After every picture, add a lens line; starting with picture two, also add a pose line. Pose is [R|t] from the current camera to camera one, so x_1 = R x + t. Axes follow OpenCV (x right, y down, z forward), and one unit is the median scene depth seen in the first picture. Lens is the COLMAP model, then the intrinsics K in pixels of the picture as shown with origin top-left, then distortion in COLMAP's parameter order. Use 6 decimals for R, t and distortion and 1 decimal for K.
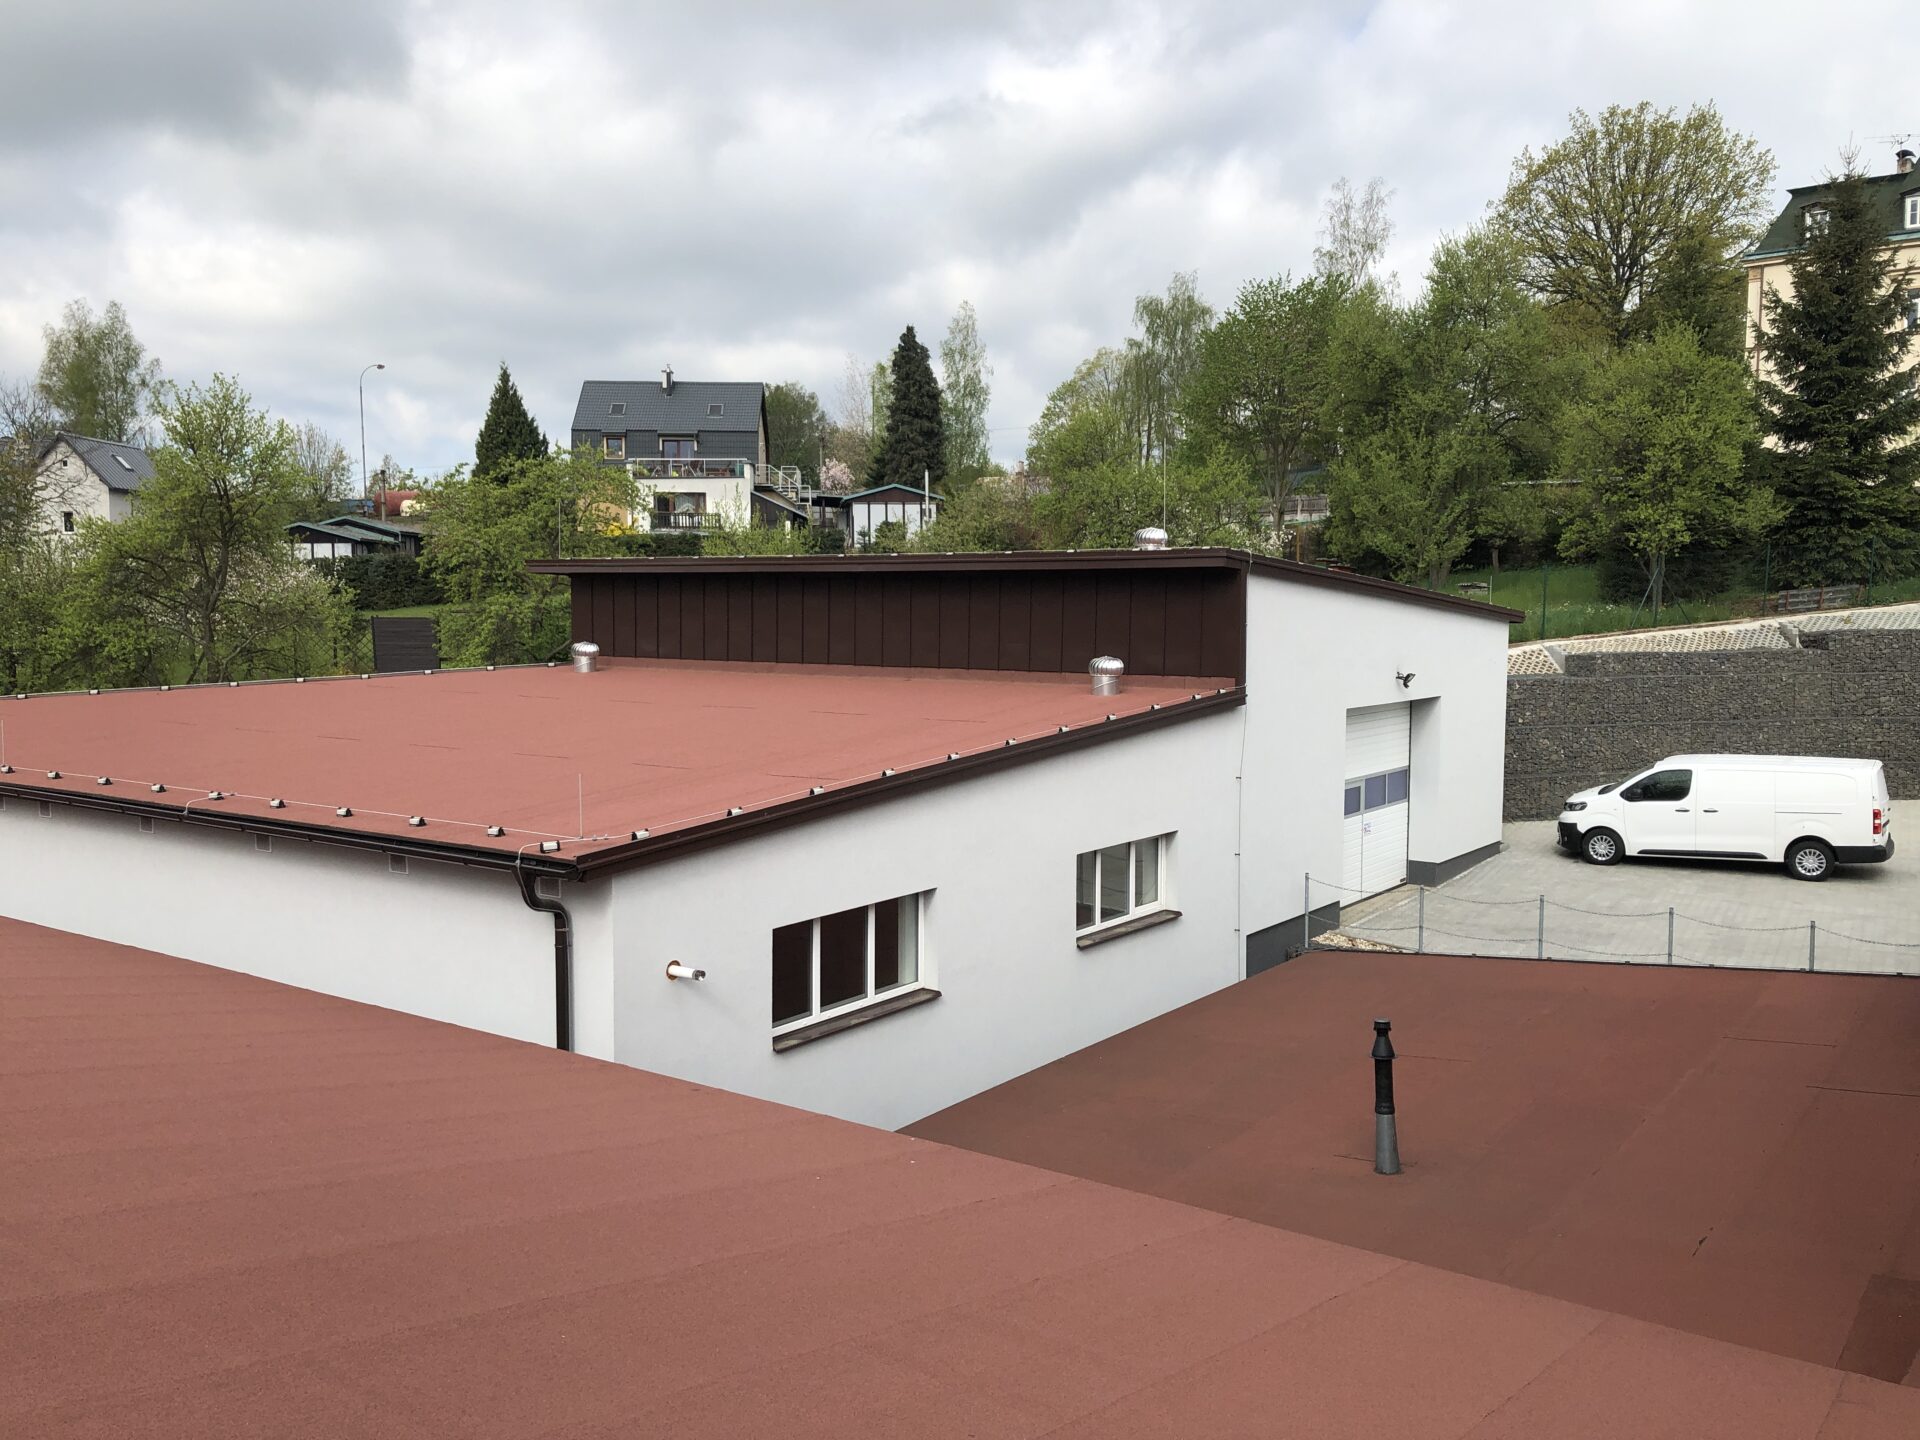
lens RADIAL K [[1568.4, 0, 960.0], [0, 1568.4, 720.0], [0, 0, 1]] dist [0.046071, -0.048367]
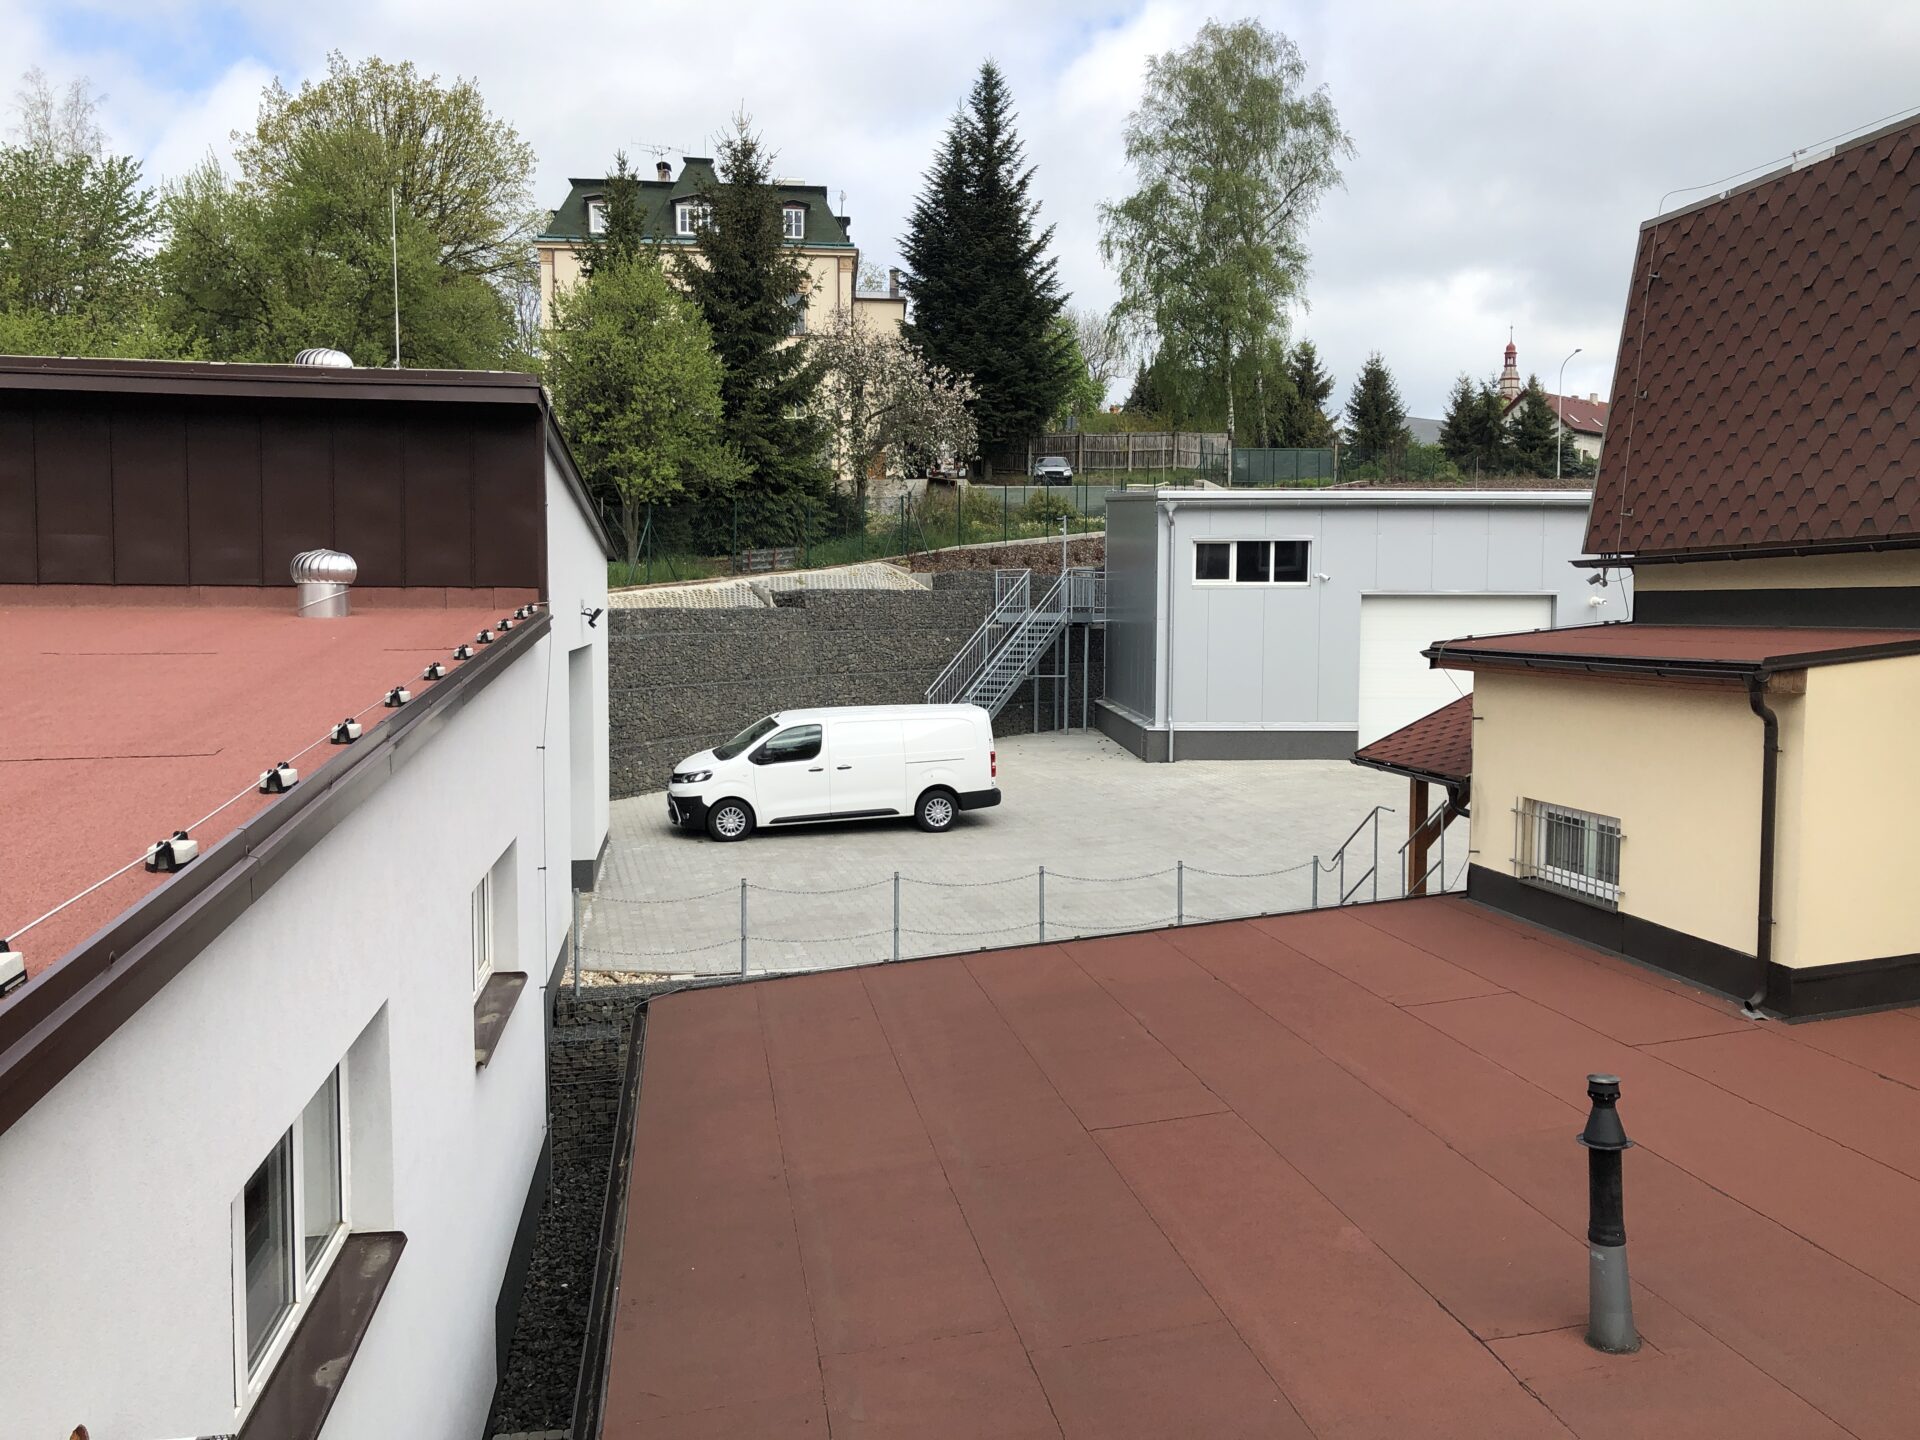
lens RADIAL K [[1561.5, 0, 960.0], [0, 1561.5, 746.3], [0, 0, 1]] dist [0.032806, 0.002034]
pose [[0.698770, -0.063085, 0.712559, -0.107101], [0.054300, 0.997908, 0.035099, 0.016126], [-0.713282, 0.014166, 0.700734, 0.299206]]
